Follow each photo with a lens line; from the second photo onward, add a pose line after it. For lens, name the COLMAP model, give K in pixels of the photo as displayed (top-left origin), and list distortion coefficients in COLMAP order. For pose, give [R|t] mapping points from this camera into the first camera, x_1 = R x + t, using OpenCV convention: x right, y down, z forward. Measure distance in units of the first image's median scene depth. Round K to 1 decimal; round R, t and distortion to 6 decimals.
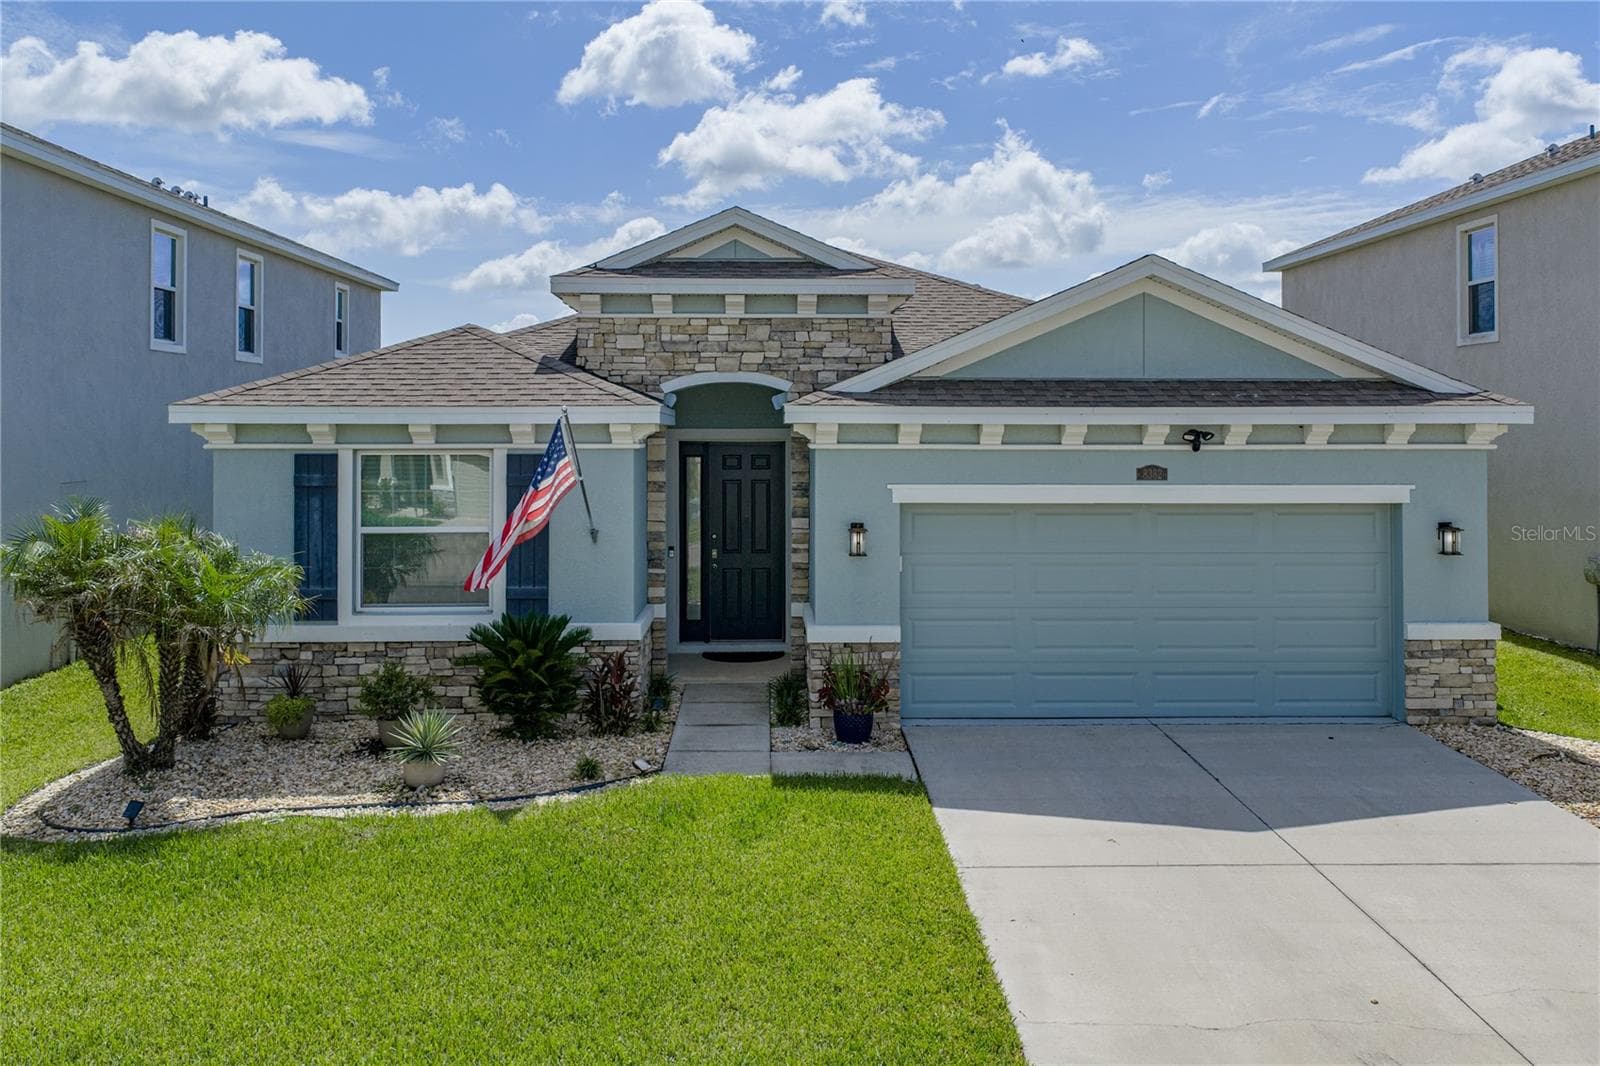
lens RADIAL K [[1369.8, 0, 803.2], [0, 1369.8, 424.7], [0, 0, 1]] dist [0.026691, -0.011770]
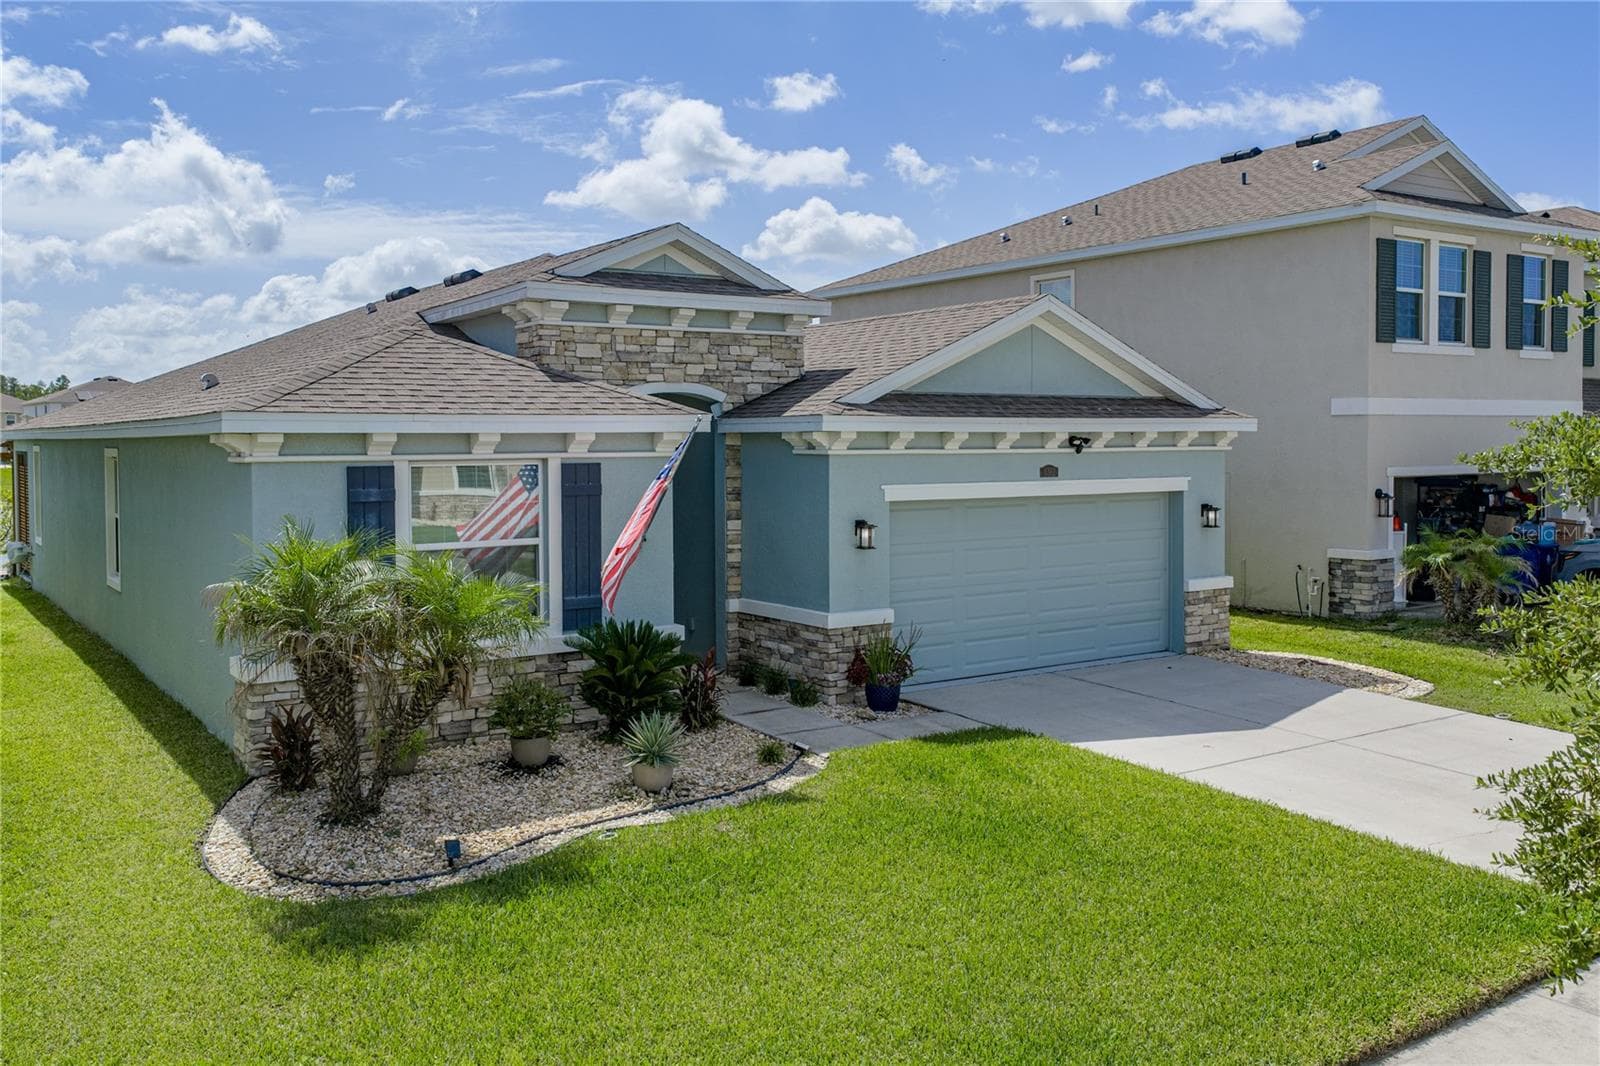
lens RADIAL K [[1360.4, 0, 797.9], [0, 1360.4, 485.6], [0, 0, 1]] dist [0.044605, 0.001035]
pose [[0.839587, -0.022645, 0.542753, -0.538985], [0.002381, 0.999275, 0.038009, 0.000599], [-0.543220, -0.030619, 0.839032, 0.079322]]
